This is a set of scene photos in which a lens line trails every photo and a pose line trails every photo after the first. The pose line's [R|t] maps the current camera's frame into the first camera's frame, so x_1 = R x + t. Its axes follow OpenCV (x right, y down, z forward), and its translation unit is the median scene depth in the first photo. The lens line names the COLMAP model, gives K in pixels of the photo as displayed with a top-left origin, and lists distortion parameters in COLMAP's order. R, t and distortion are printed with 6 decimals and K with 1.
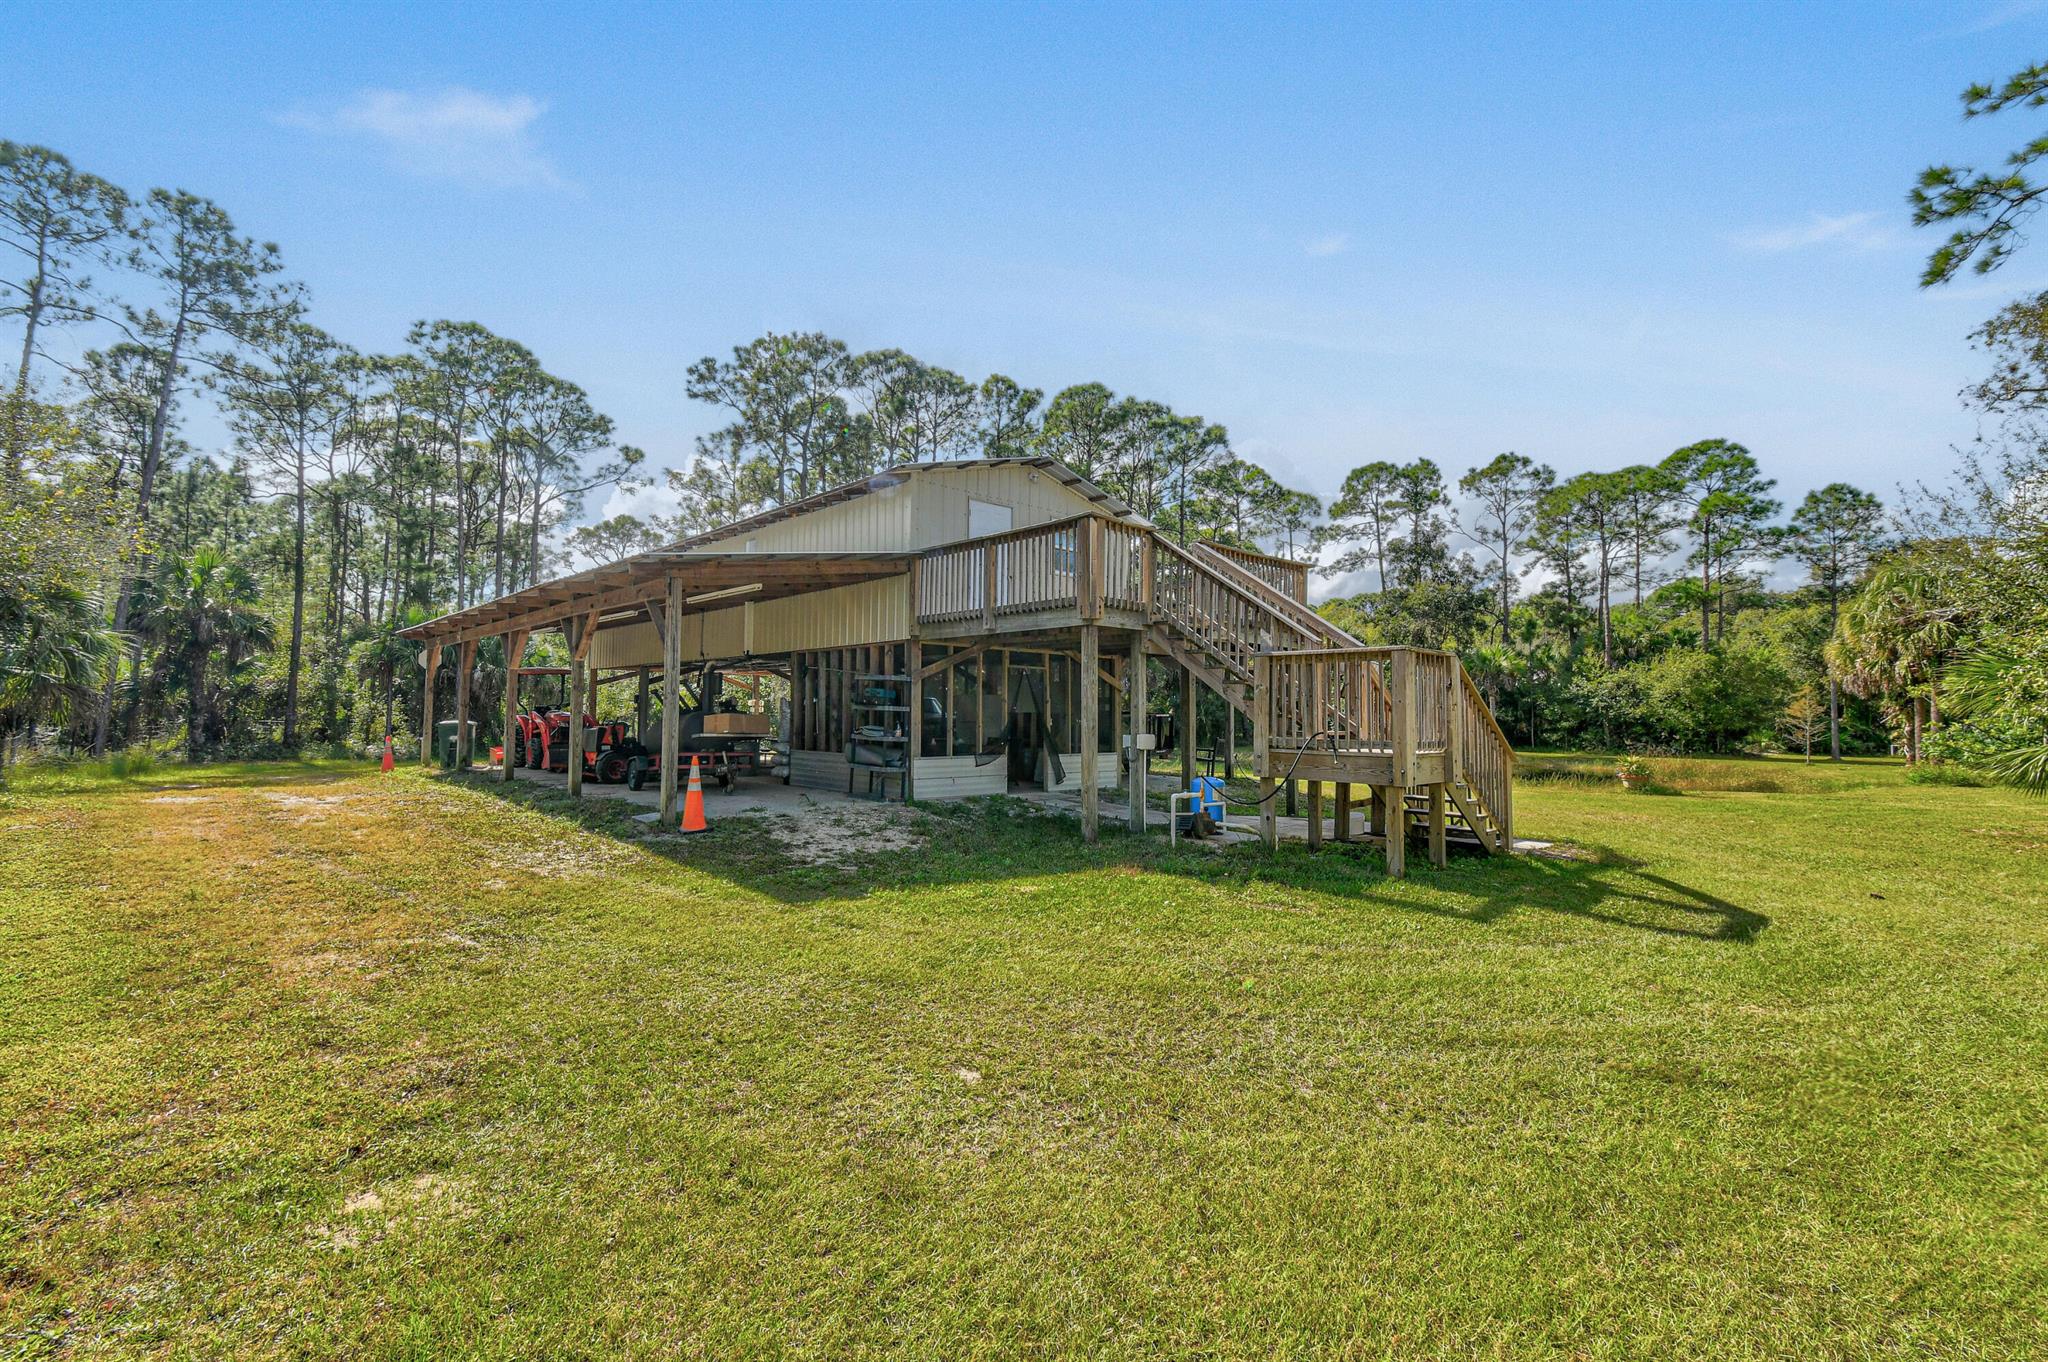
lens RADIAL K [[932.1, 0, 1024.0], [0, 932.1, 681.0], [0, 0, 1]] dist [0.017766, -0.012536]
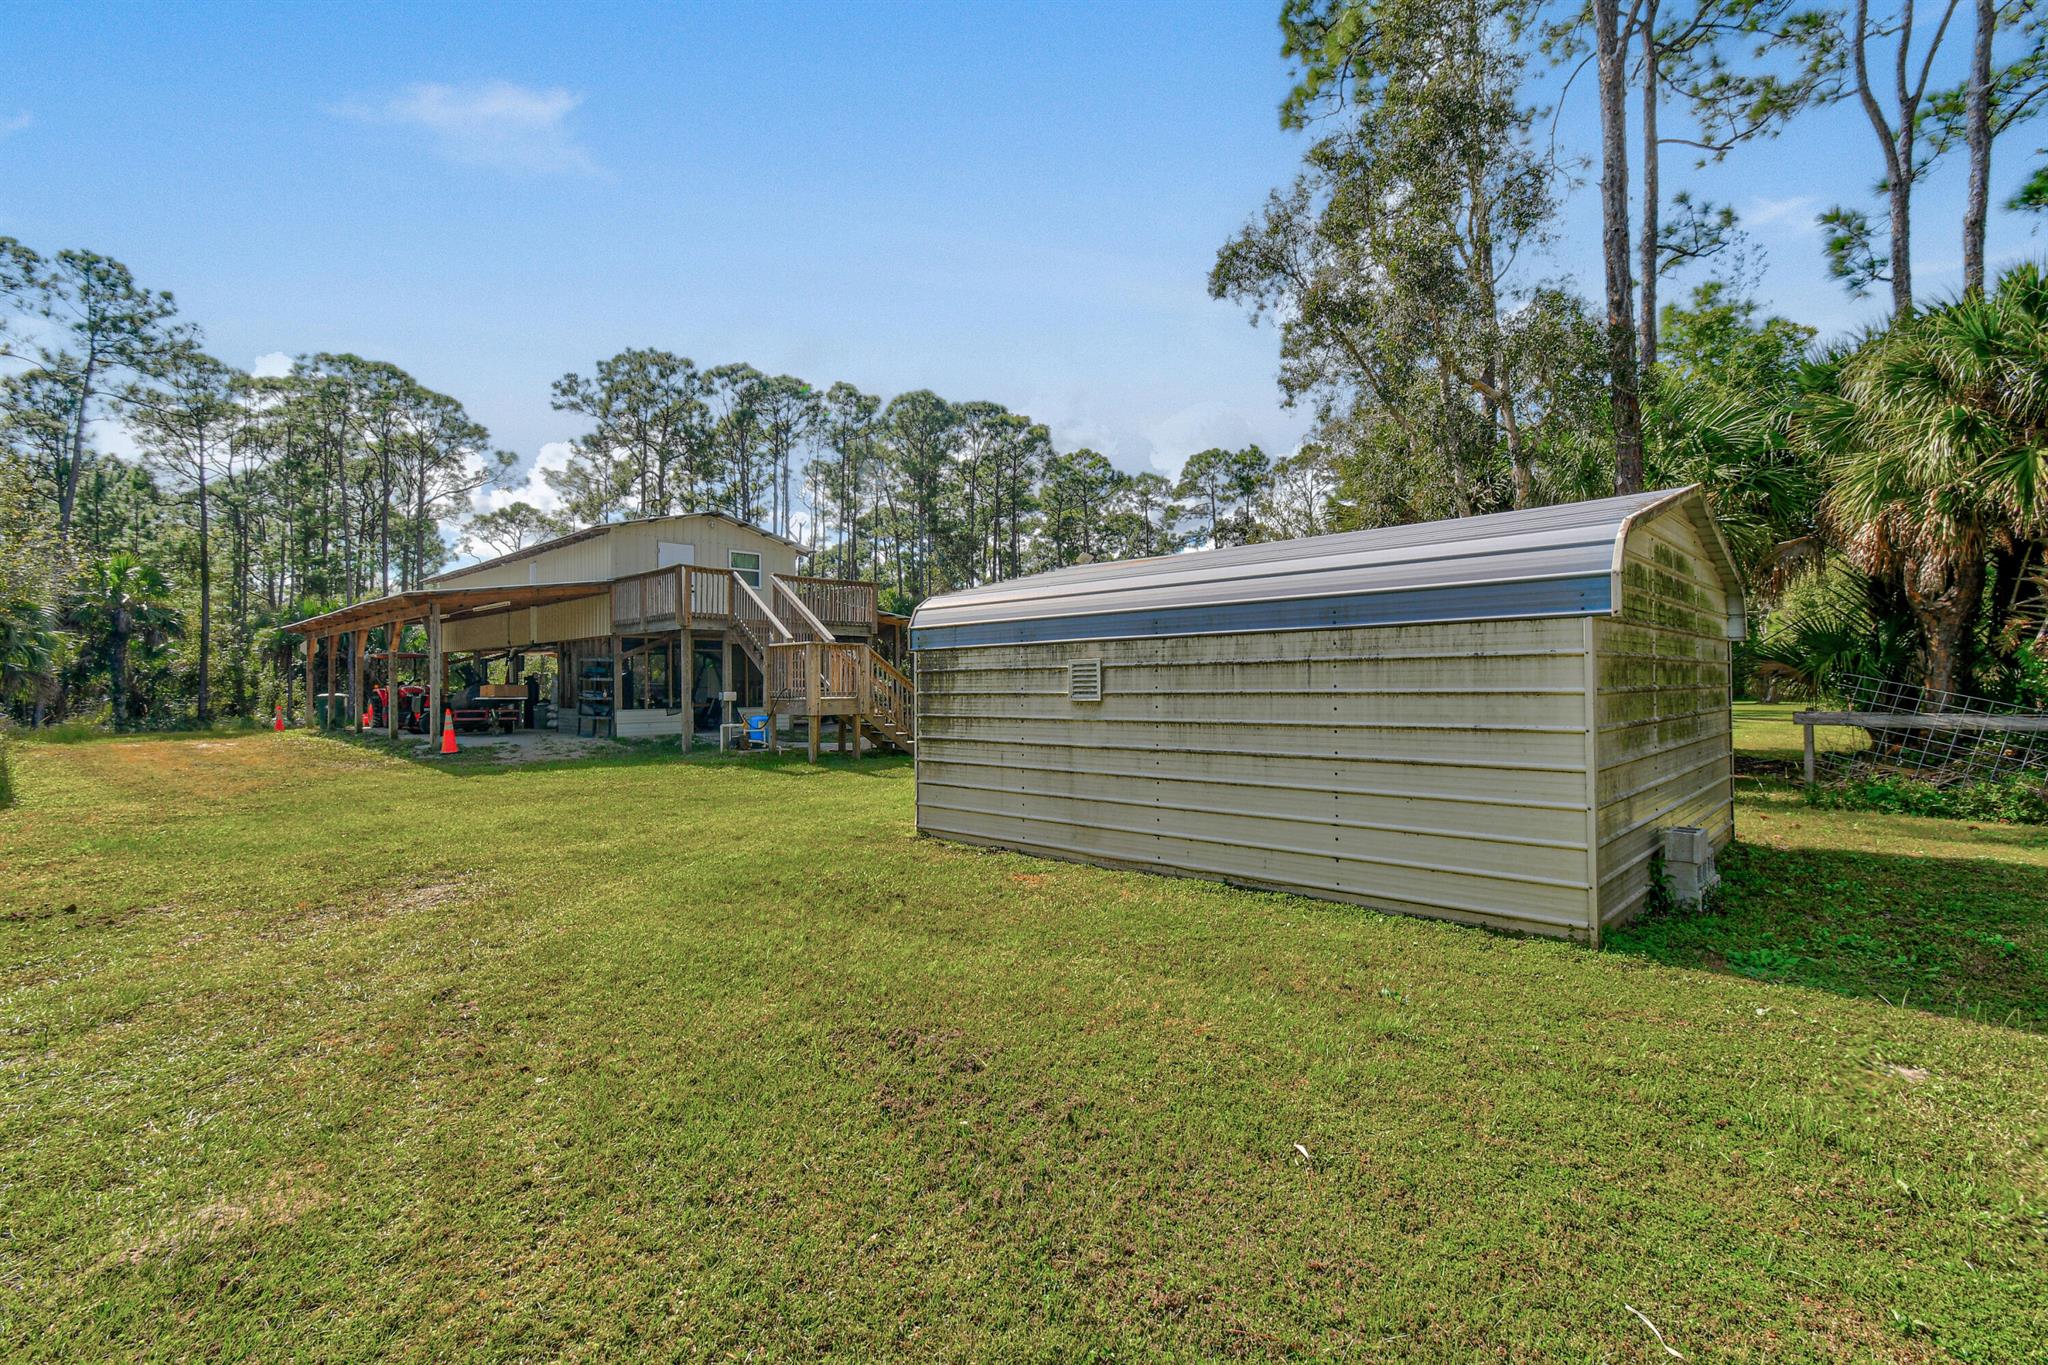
lens RADIAL K [[932.1, 0, 1024.0], [0, 932.1, 682.5], [0, 0, 1]] dist [0.017766, -0.012536]
pose [[0.998351, -0.018303, 0.054407, 0.167447], [0.016238, 0.999140, 0.038152, -0.004707], [-0.055059, -0.037206, 0.997790, -0.211144]]
